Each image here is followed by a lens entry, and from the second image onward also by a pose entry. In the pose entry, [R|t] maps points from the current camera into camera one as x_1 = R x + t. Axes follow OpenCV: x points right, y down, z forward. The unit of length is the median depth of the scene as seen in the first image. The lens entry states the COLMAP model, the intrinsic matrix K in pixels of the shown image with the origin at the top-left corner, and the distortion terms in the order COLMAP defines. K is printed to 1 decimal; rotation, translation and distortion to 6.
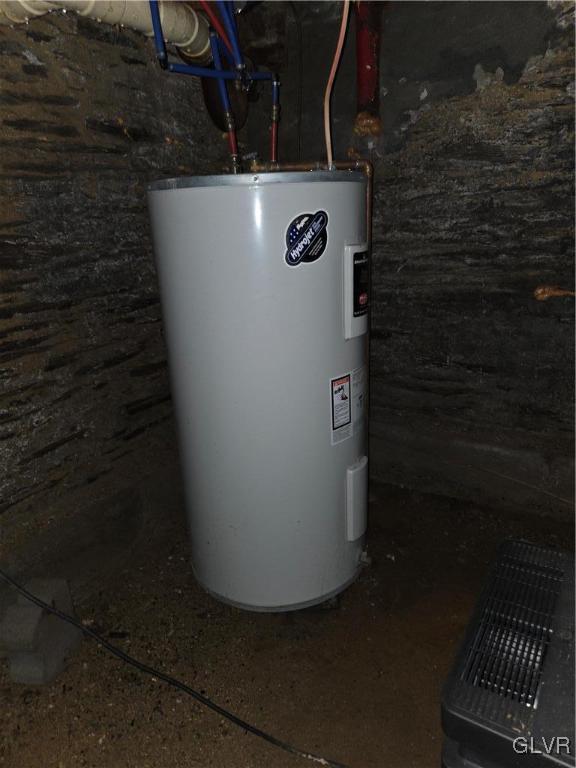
lens RADIAL K [[452.3, 0, 288.0], [0, 452.3, 384.0], [0, 0, 1]] dist [0.000994, 0.000330]
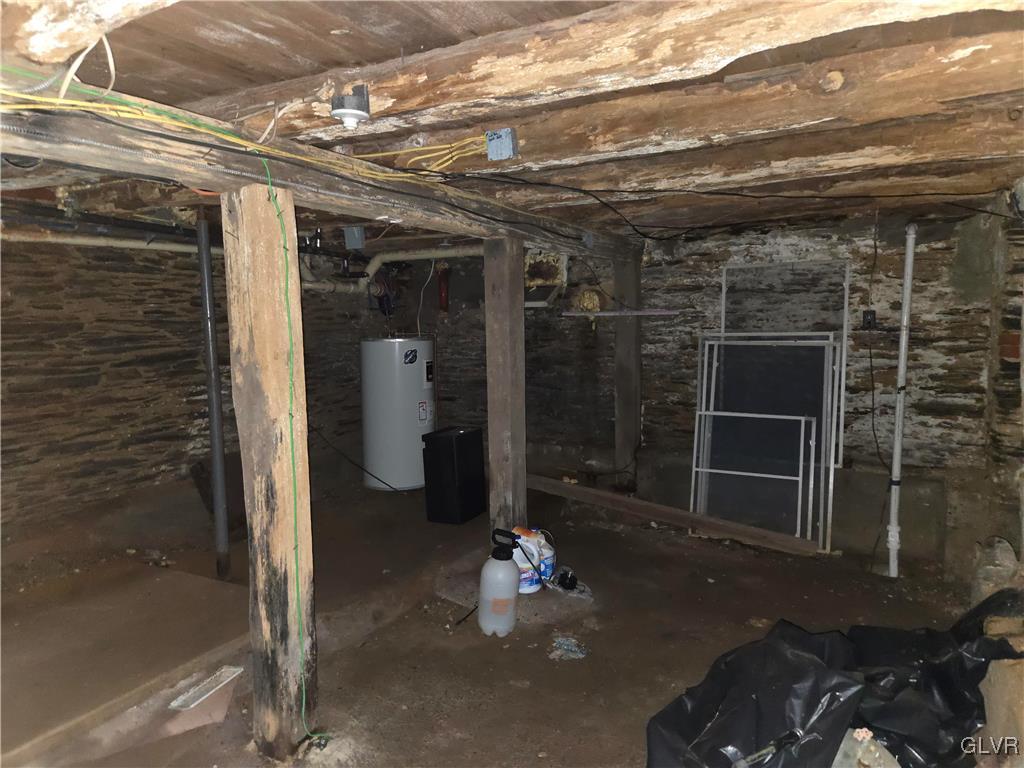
lens RADIAL K [[689.8, 0, 512.0], [0, 689.8, 384.0], [0, 0, 1]] dist [-0.000029, -0.000007]
pose [[0.995281, 0.026667, 0.093302, 0.280741], [-0.000503, 0.962906, -0.269838, 1.122385], [-0.097037, 0.268517, 0.958375, -3.517810]]
